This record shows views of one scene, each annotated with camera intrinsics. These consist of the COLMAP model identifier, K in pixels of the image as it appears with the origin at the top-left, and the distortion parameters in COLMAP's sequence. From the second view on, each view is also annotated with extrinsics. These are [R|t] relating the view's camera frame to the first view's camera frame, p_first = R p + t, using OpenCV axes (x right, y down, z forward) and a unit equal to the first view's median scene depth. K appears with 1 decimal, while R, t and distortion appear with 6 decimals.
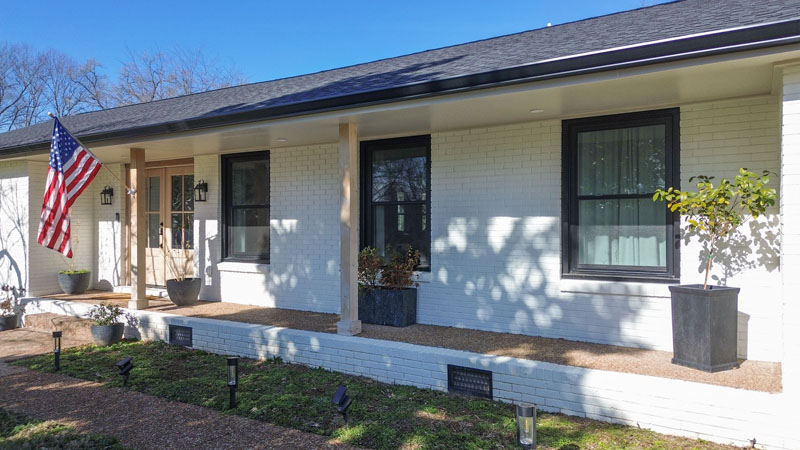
lens RADIAL K [[599.7, 0, 399.8], [0, 599.7, 225.6], [0, 0, 1]] dist [0.066904, -0.041069]
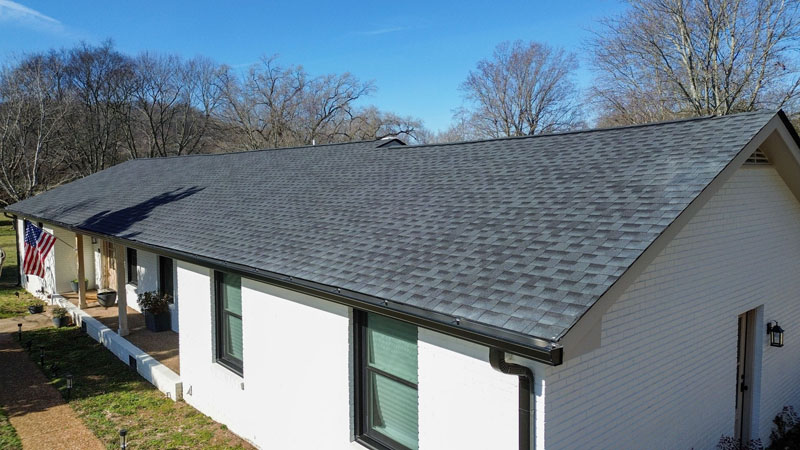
lens RADIAL K [[599.7, 0, 381.8], [0, 599.7, 223.3], [0, 0, 1]] dist [0.066904, -0.041069]
pose [[0.957723, 0.016798, -0.287202, 1.423727], [0.002847, 0.997692, 0.067847, -0.362060], [0.287679, -0.065796, 0.955464, -0.769576]]
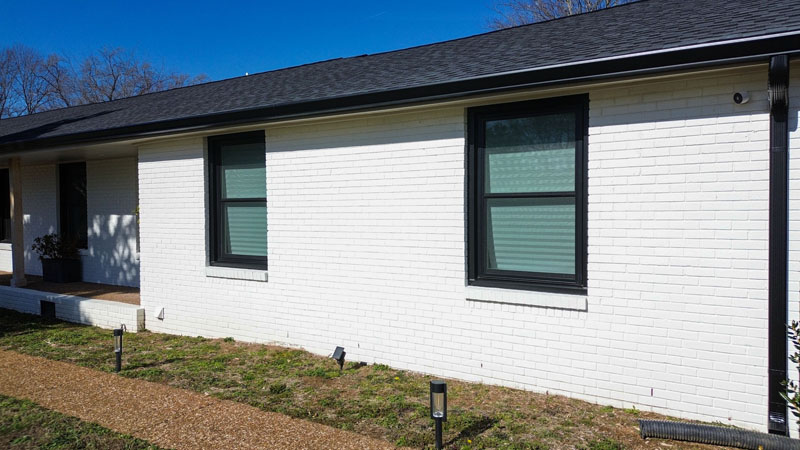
lens RADIAL K [[599.7, 0, 405.2], [0, 599.7, 229.3], [0, 0, 1]] dist [0.066904, -0.041069]
pose [[0.999999, -0.001164, 0.001244, 0.995337], [0.001124, 0.999492, 0.031847, -0.028168], [-0.001280, -0.031846, 0.999492, -0.679652]]
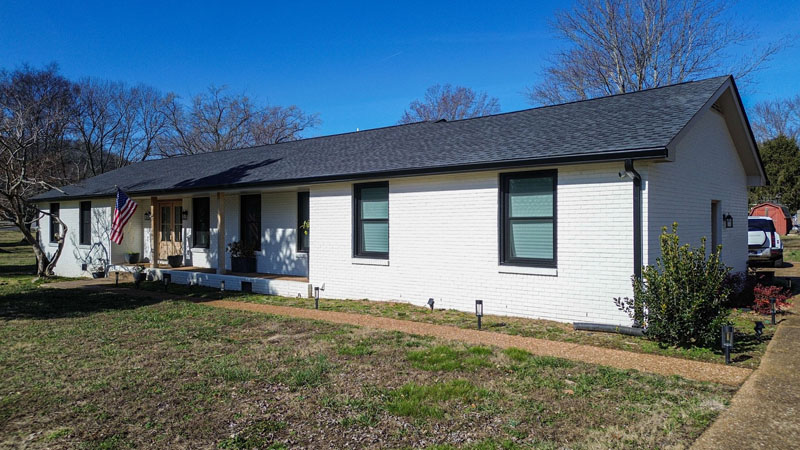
lens RADIAL K [[599.7, 0, 389.2], [0, 599.7, 229.6], [0, 0, 1]] dist [0.066904, -0.041069]
pose [[0.990069, 0.003112, -0.140549, 1.017905], [-0.002393, 0.999983, 0.005289, -0.025907], [0.140563, -0.004900, 0.990060, -1.496669]]
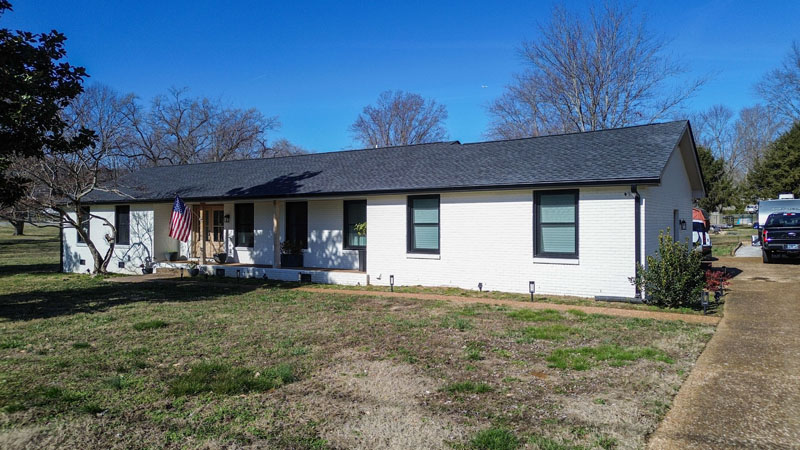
lens RADIAL K [[599.7, 0, 394.2], [0, 599.7, 226.2], [0, 0, 1]] dist [0.066904, -0.041069]
pose [[0.999595, 0.002298, -0.028362, 0.623718], [-0.002302, 0.999997, -0.000135, -0.036536], [0.028362, 0.000201, 0.999598, -2.105086]]
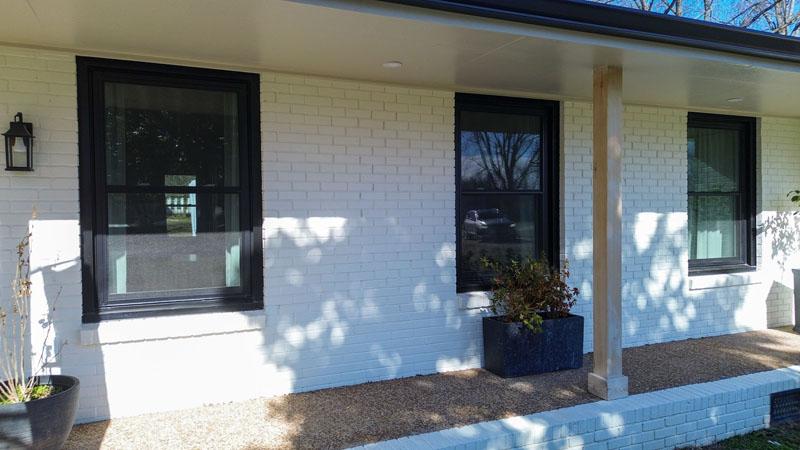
lens RADIAL K [[599.7, 0, 400.8], [0, 599.7, 219.9], [0, 0, 1]] dist [0.066904, -0.041069]
pose [[0.515261, -0.024126, 0.856693, -0.795031], [0.002003, 0.999635, 0.026947, -0.029948], [-0.857031, -0.012169, 0.515121, 0.881536]]
